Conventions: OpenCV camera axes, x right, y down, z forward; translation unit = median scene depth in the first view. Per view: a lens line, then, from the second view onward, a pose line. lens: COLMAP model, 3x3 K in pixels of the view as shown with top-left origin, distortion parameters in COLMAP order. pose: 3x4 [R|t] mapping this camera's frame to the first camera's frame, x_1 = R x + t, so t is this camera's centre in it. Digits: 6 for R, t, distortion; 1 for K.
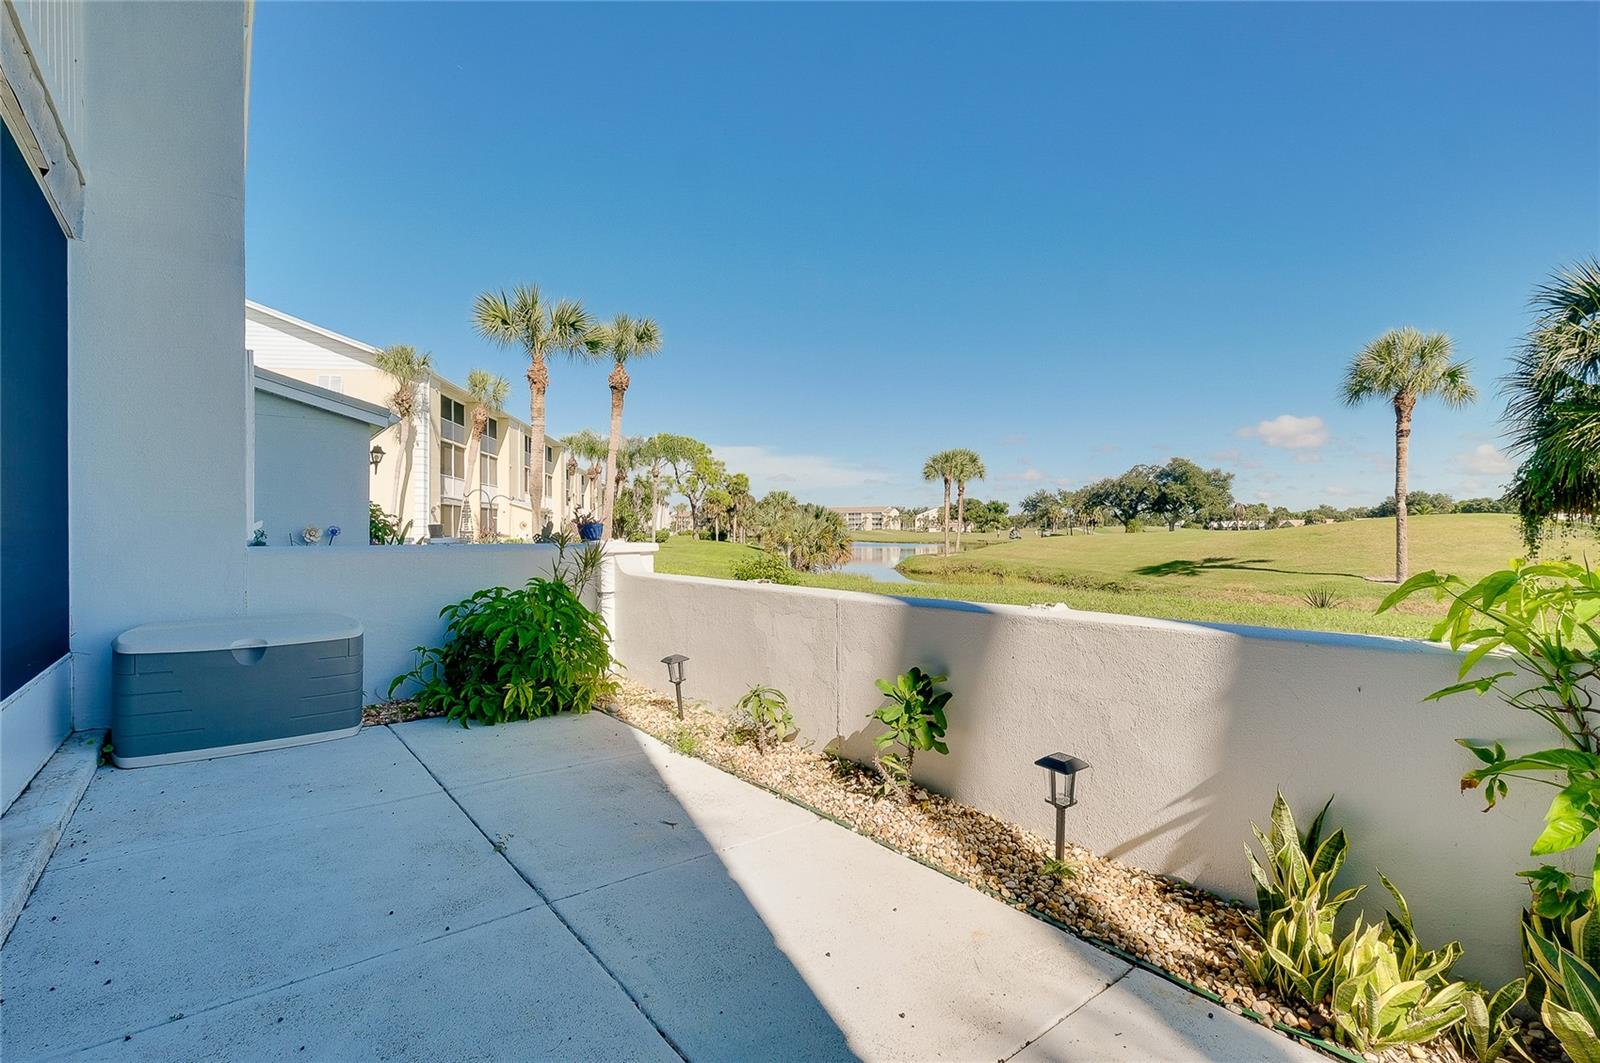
lens RADIAL K [[721.5, 0, 833.1], [0, 721.5, 538.5], [0, 0, 1]] dist [-0.009753, 0.001479]
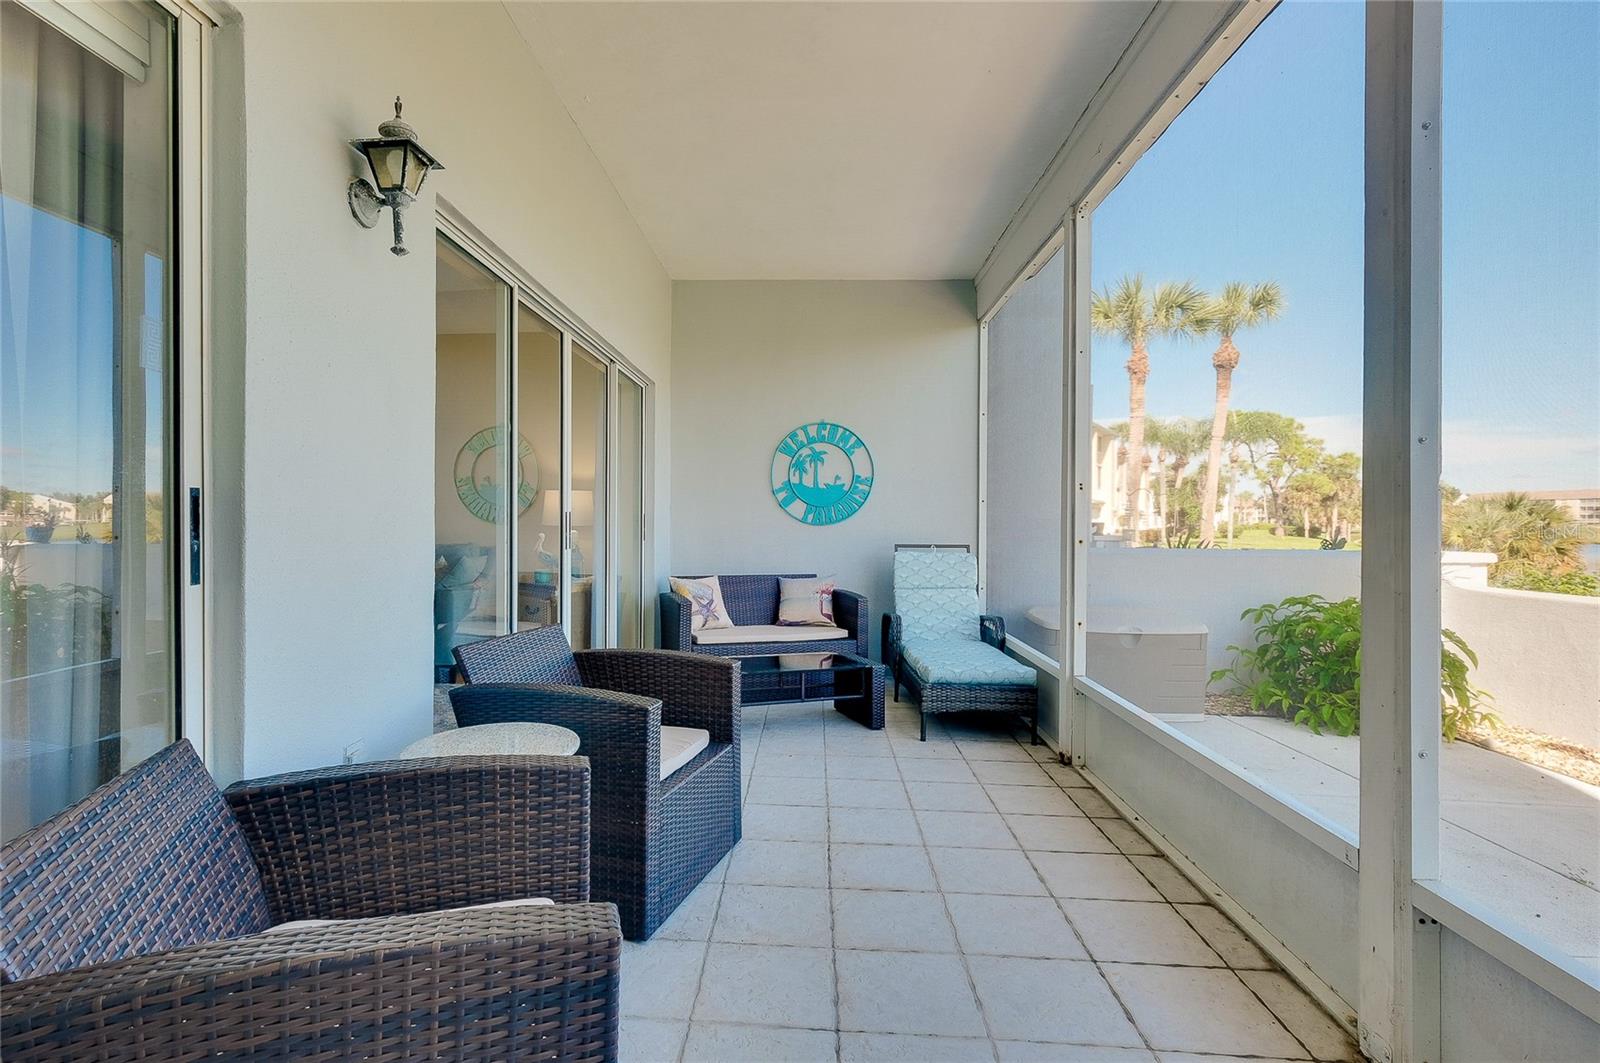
lens RADIAL K [[763.0, 0, 797.1], [0, 763.0, 532.1], [0, 0, 1]] dist [-0.019206, 0.010485]
pose [[0.725191, 0.013203, -0.688421, -0.052145], [-0.013562, 0.999896, 0.004890, -0.002533], [0.688414, 0.005790, 0.725295, -0.047524]]
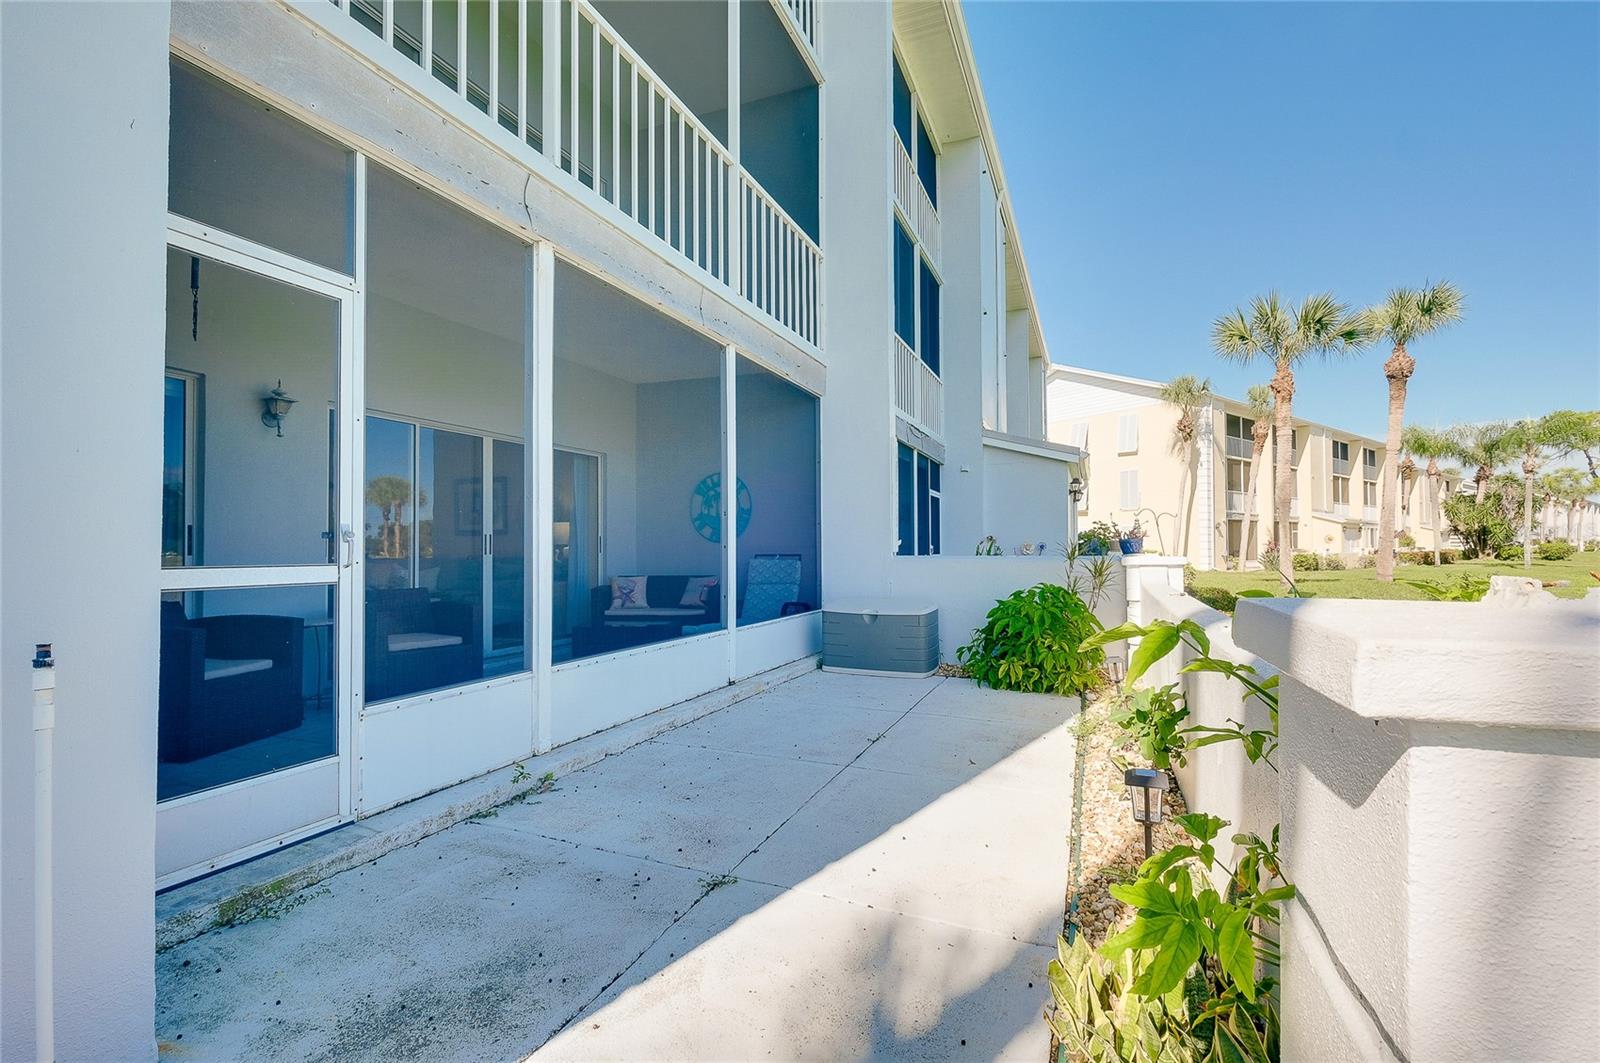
lens RADIAL K [[684.1, 0, 806.5], [0, 684.1, 540.7], [0, 0, 1]] dist [-0.008190, 0.002672]
pose [[0.476490, -0.010425, -0.879118, 0.081665], [-0.005299, 0.999877, -0.014729, 0.000194], [0.879164, 0.011677, 0.476376, 0.012209]]
